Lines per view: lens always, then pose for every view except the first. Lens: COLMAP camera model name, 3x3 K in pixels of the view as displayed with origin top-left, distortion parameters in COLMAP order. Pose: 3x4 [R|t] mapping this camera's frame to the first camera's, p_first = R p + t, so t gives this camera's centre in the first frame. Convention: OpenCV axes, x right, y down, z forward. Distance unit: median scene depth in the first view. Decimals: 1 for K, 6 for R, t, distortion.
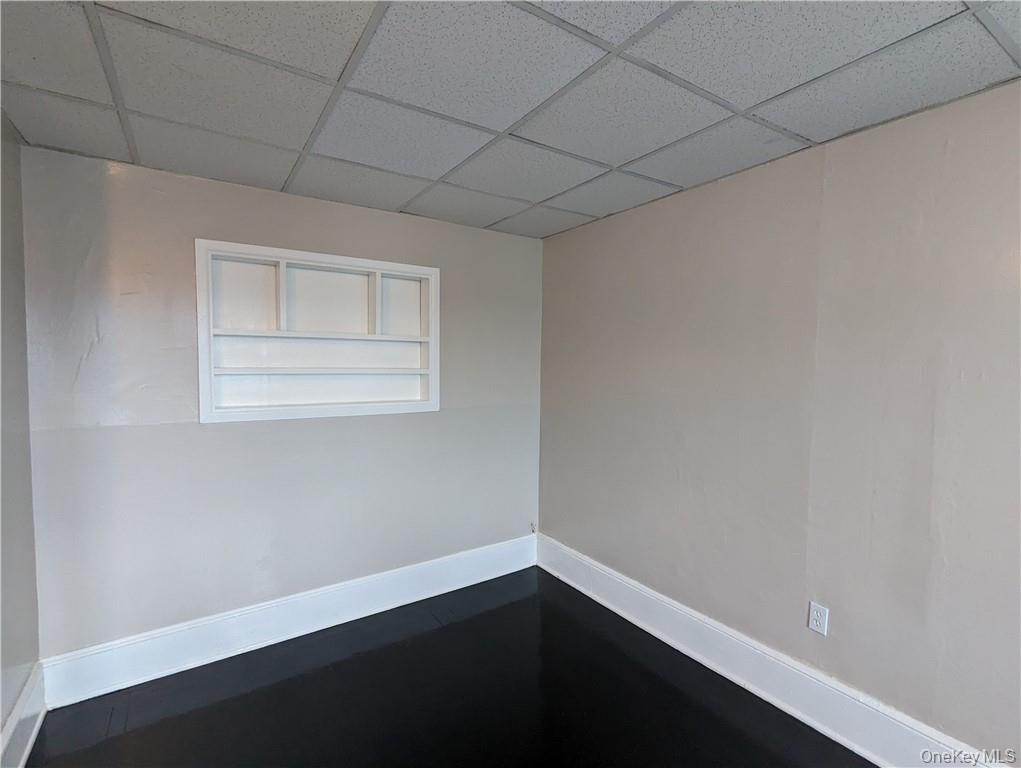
lens RADIAL K [[486.5, 0, 511.0], [0, 486.5, 383.3], [0, 0, 1]] dist [0.002923, 0.001071]
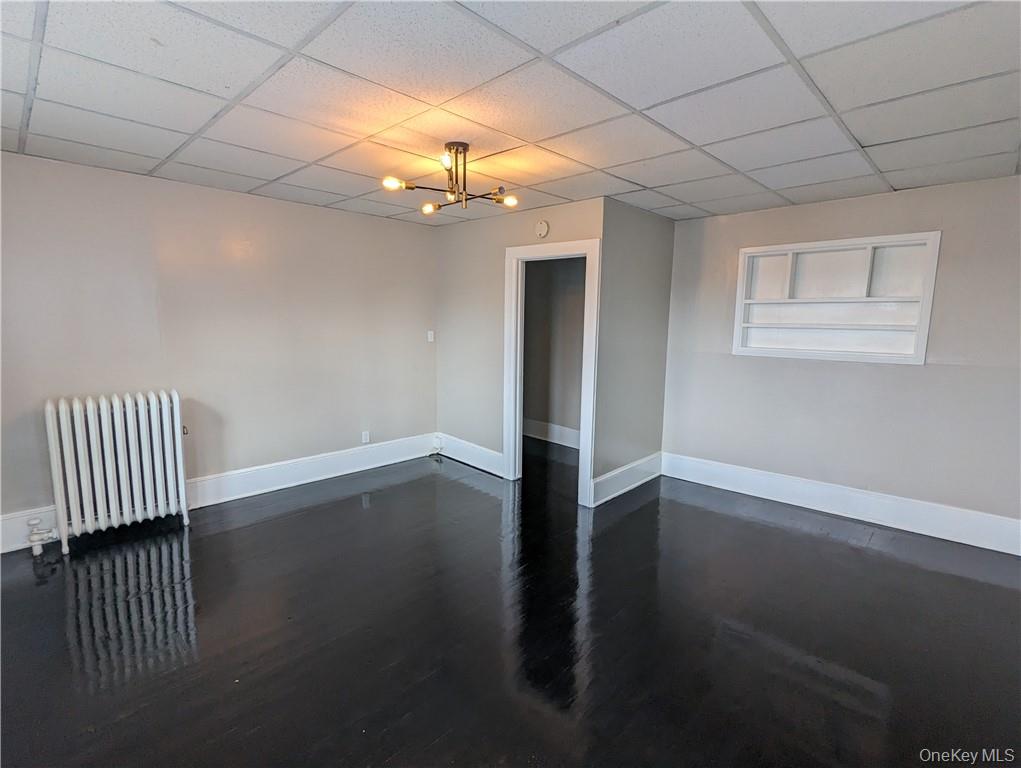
lens RADIAL K [[486.5, 0, 511.9], [0, 486.5, 382.3], [0, 0, 1]] dist [0.002923, 0.001071]
pose [[0.218364, 0.126169, -0.967677, 0.763587], [-0.047693, 0.991802, 0.118552, 0.009594], [0.974701, 0.020264, 0.222591, -0.146454]]
